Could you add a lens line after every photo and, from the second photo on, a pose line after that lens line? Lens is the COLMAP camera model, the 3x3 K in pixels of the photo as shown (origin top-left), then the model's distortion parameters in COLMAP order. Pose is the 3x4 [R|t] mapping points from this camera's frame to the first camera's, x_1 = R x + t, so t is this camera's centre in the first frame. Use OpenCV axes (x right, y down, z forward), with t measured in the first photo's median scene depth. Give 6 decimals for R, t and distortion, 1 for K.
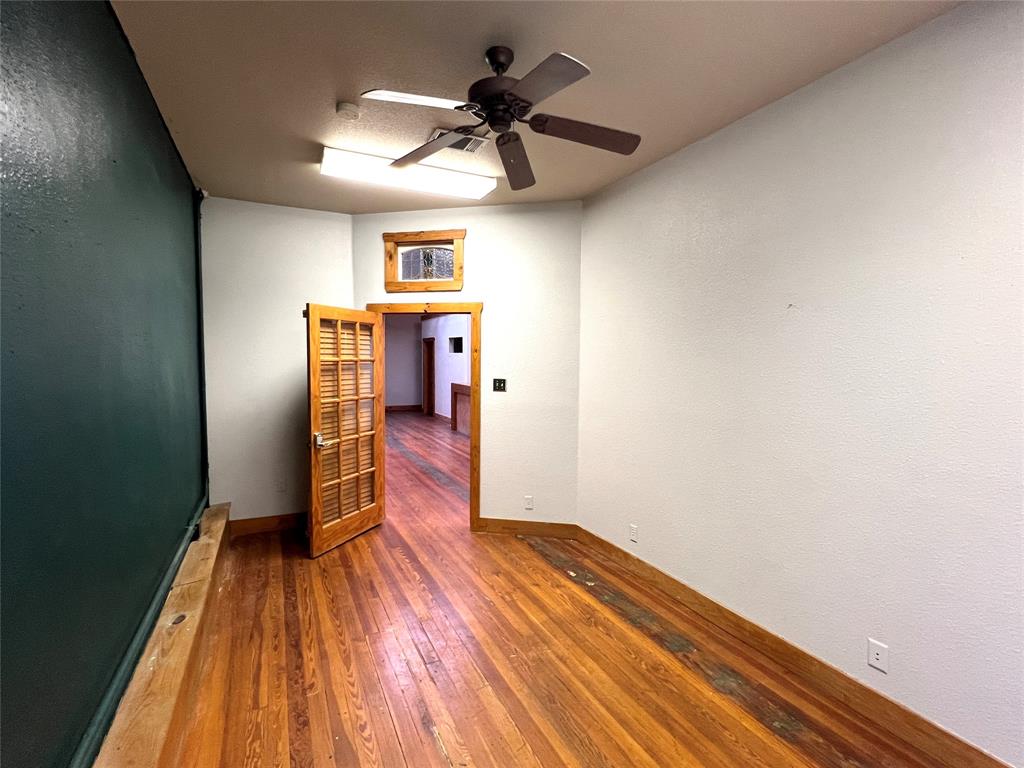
lens RADIAL K [[492.0, 0, 511.4], [0, 492.0, 385.4], [0, 0, 1]] dist [-0.006706, -0.000776]
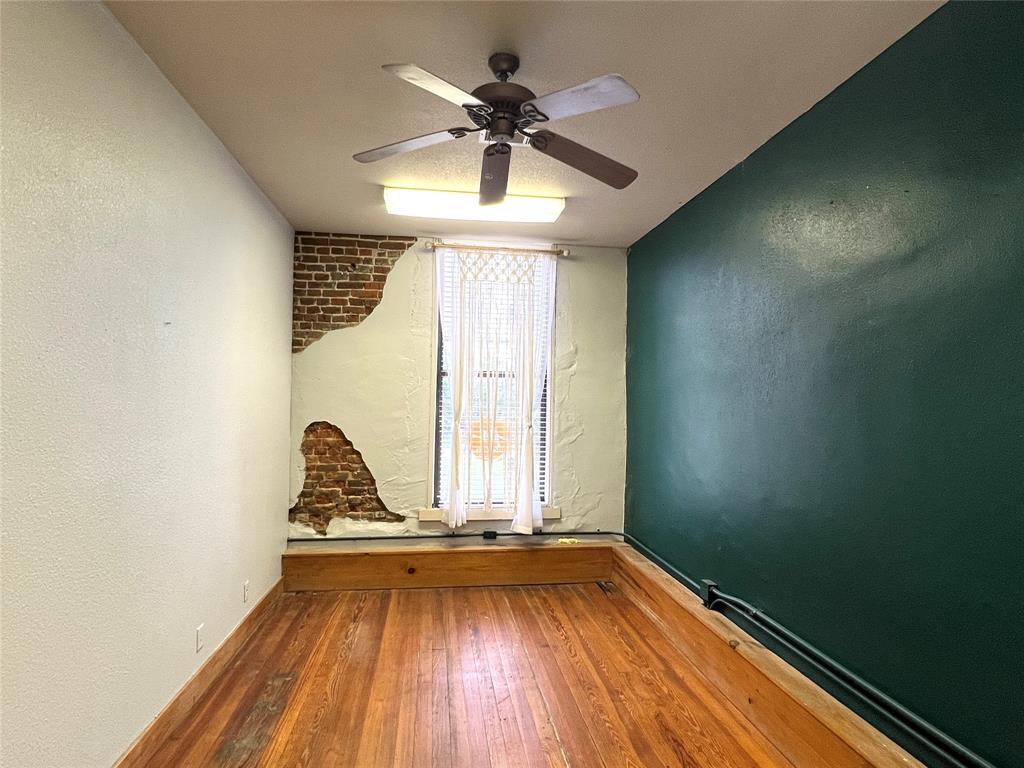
lens RADIAL K [[544.6, 0, 510.8], [0, 544.6, 387.0], [0, 0, 1]] dist [0.000955, 0.000048]
pose [[-0.948032, -0.011567, 0.317965, -0.362087], [-0.001363, 0.999477, 0.032294, -0.093494], [-0.318173, 0.030182, -0.947552, 1.935565]]
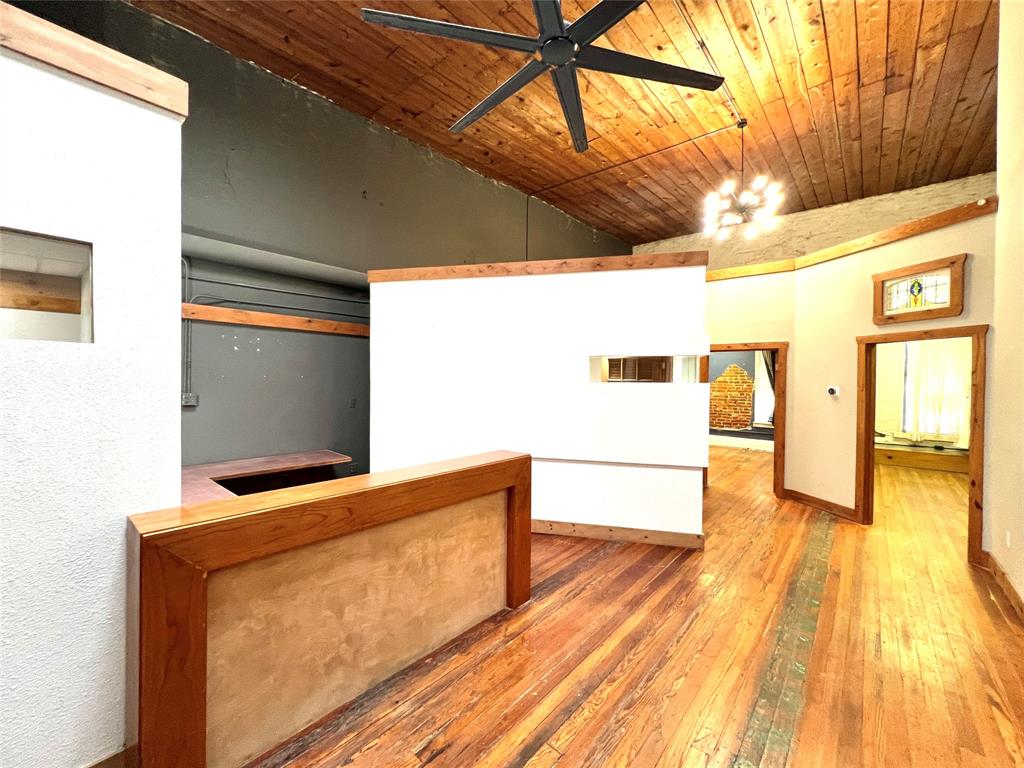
lens RADIAL K [[414.9, 0, 511.9], [0, 414.9, 381.7], [0, 0, 1]] dist [-0.001237, 0.000876]
pose [[-0.386697, -0.025392, 0.921857, -1.105281], [0.029500, 0.998769, 0.039885, -0.194266], [-0.921735, 0.042619, -0.385472, 3.788638]]
